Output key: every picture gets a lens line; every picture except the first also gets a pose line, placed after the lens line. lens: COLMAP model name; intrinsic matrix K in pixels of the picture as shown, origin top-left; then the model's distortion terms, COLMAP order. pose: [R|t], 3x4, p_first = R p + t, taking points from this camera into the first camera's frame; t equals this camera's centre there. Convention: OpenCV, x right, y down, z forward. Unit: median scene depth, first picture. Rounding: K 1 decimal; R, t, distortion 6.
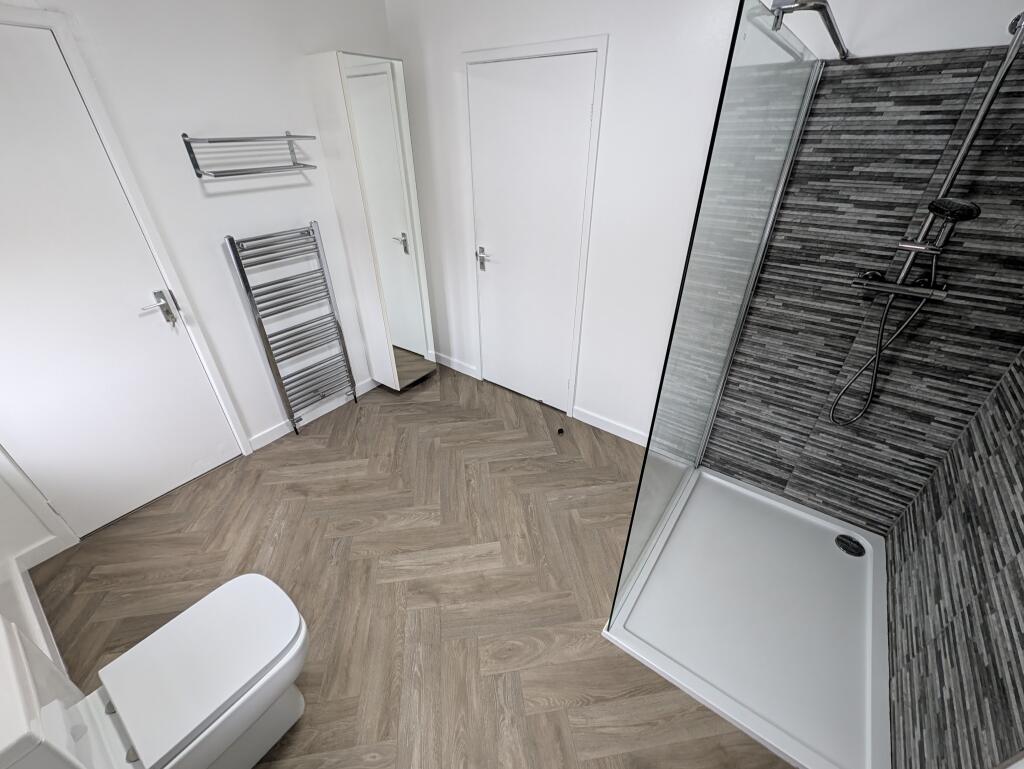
lens RADIAL K [[418.9, 0, 511.2], [0, 418.9, 385.5], [0, 0, 1]] dist [-0.001471, 0.000038]
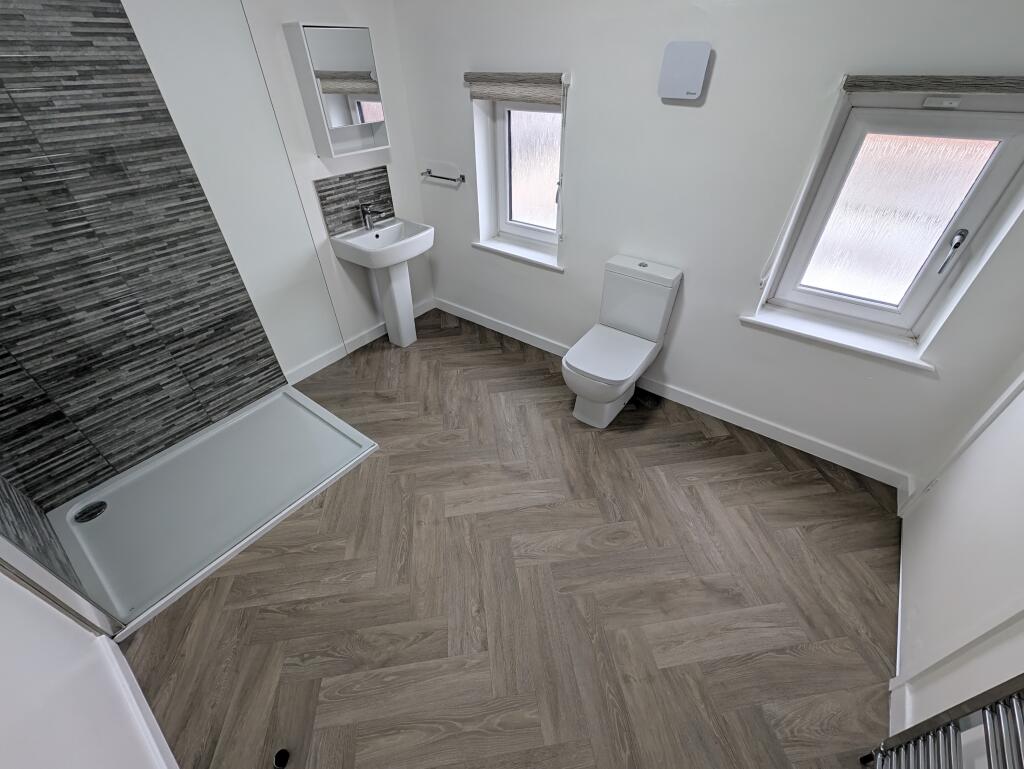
lens RADIAL K [[418.9, 0, 510.4], [0, 418.9, 381.7], [0, 0, 1]] dist [-0.001471, 0.000038]
pose [[-0.999854, 0.009427, 0.014227, -0.210005], [0.016616, 0.347261, 0.937621, -0.684801], [0.003898, 0.937721, -0.347367, 1.157720]]
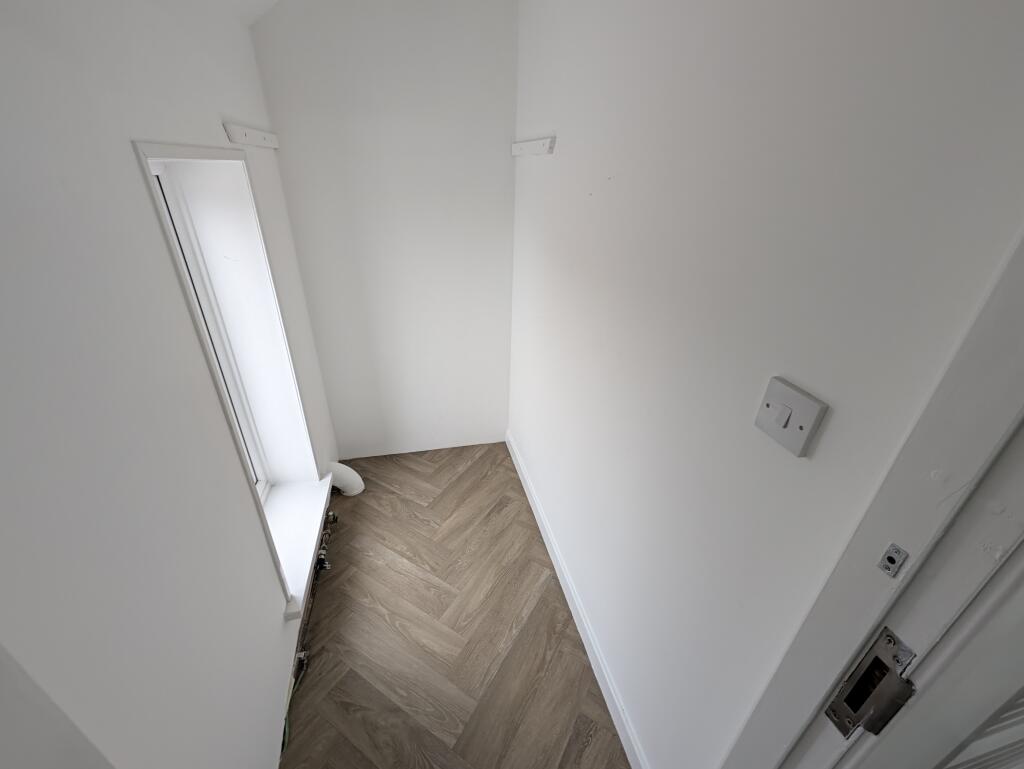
lens RADIAL K [[418.9, 0, 508.9], [0, 418.9, 385.5], [0, 0, 1]] dist [-0.001471, 0.000038]
pose [[0.775060, 0.312385, -0.549270, 0.860262], [-0.349873, 0.936000, 0.038634, -0.206772], [0.526186, 0.162231, 0.834751, 0.509845]]
